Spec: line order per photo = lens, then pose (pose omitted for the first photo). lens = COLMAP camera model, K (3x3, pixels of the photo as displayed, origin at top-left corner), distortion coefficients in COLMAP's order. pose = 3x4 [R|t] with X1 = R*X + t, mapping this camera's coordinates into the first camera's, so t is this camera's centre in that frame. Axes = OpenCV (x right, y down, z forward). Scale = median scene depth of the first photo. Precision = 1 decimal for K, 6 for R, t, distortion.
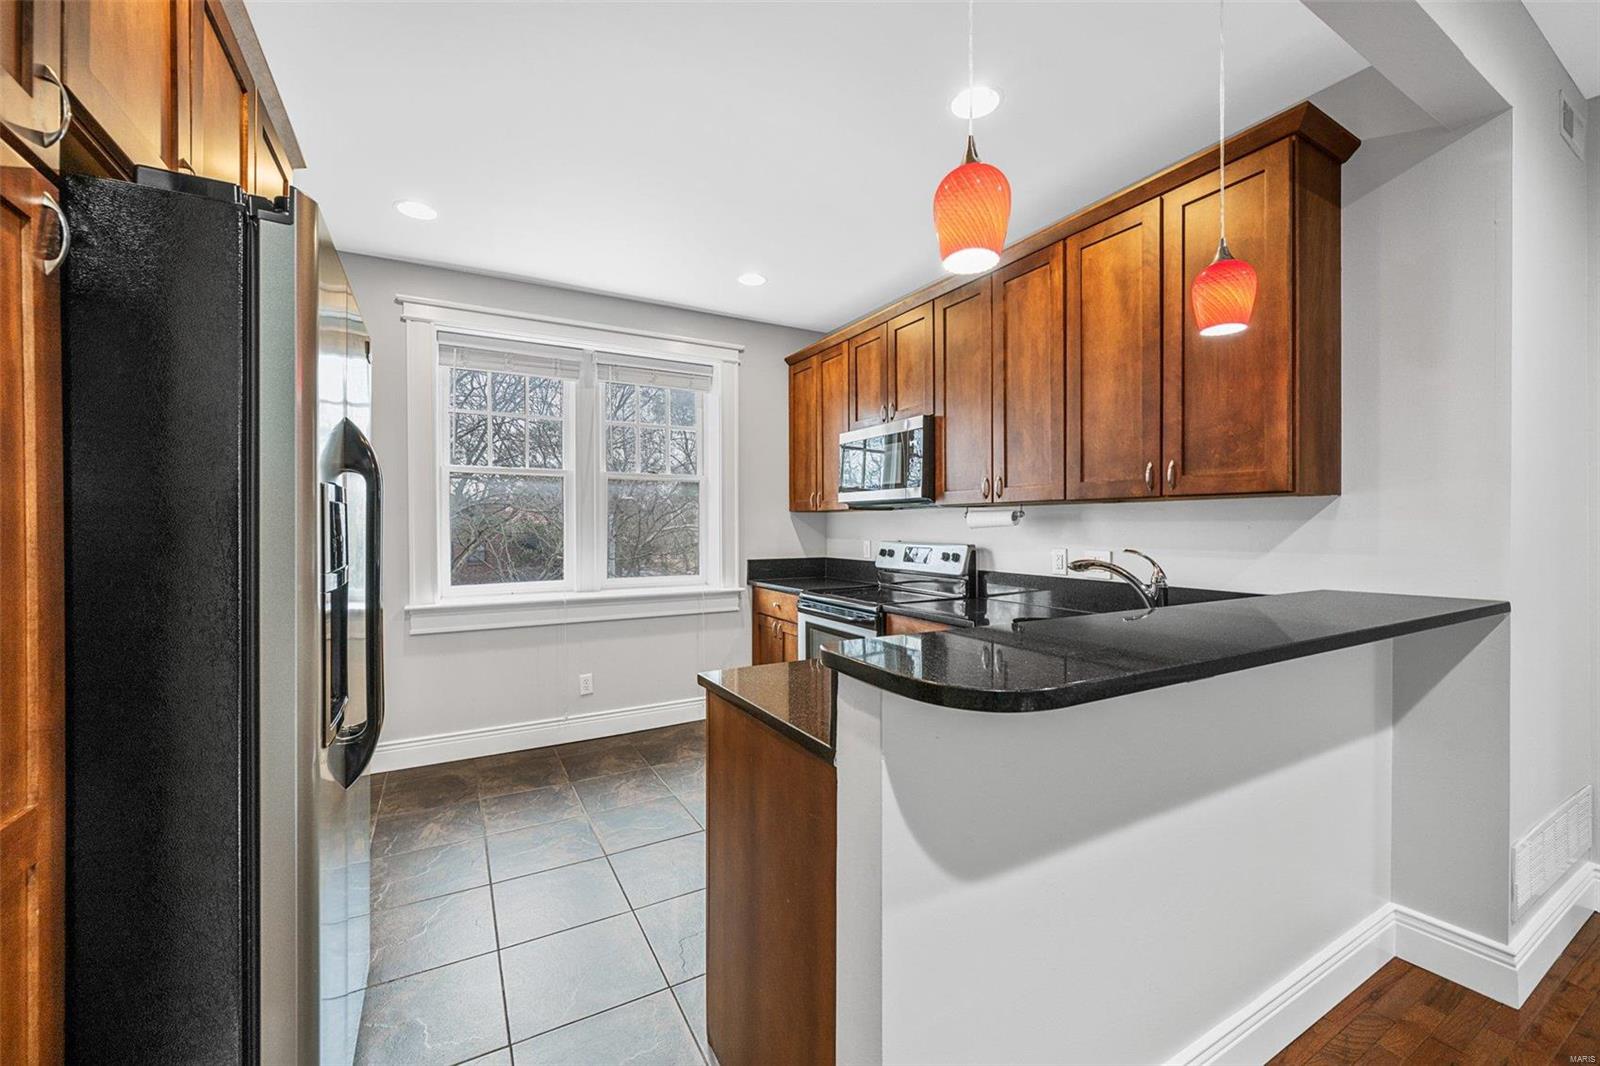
lens RADIAL K [[631.7, 0, 813.0], [0, 631.7, 527.6], [0, 0, 1]] dist [-0.001759, 0.001553]
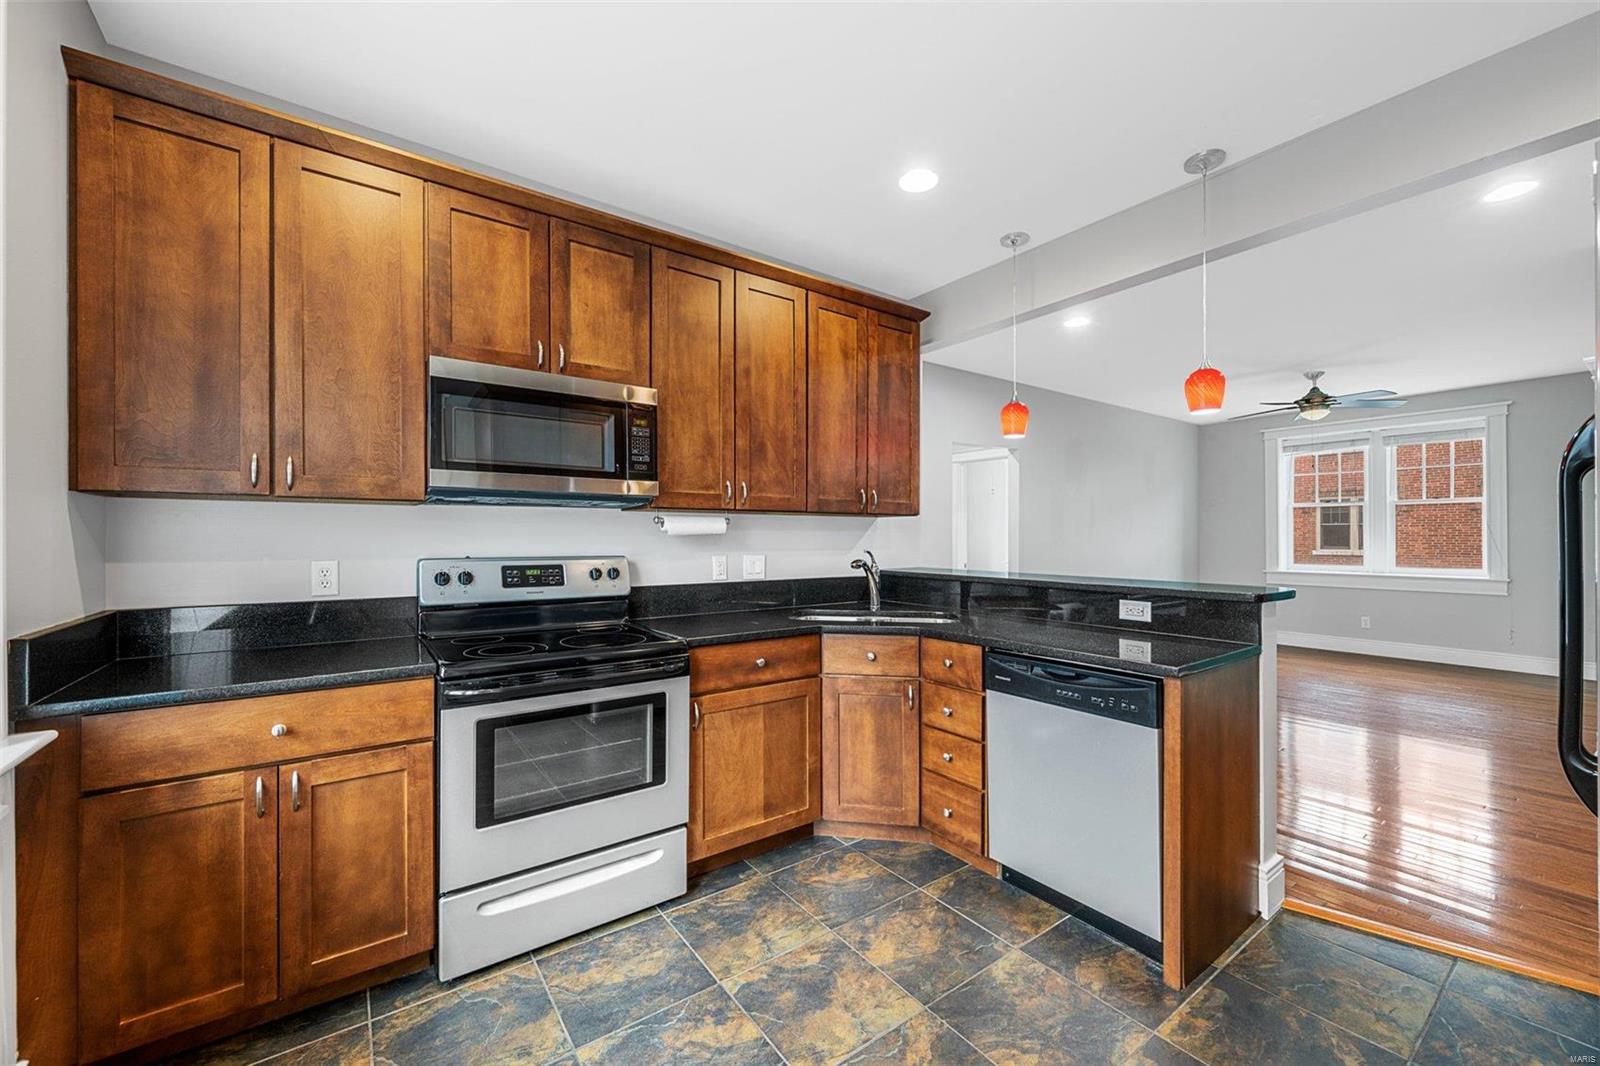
lens RADIAL K [[631.7, 0, 791.3], [0, 631.7, 530.8], [0, 0, 1]] dist [-0.001759, 0.001553]
pose [[-0.105104, 0.012156, 0.994387, -0.967529], [0.003307, 0.999924, -0.011874, 0.007818], [-0.994456, 0.002040, -0.105136, 1.453456]]
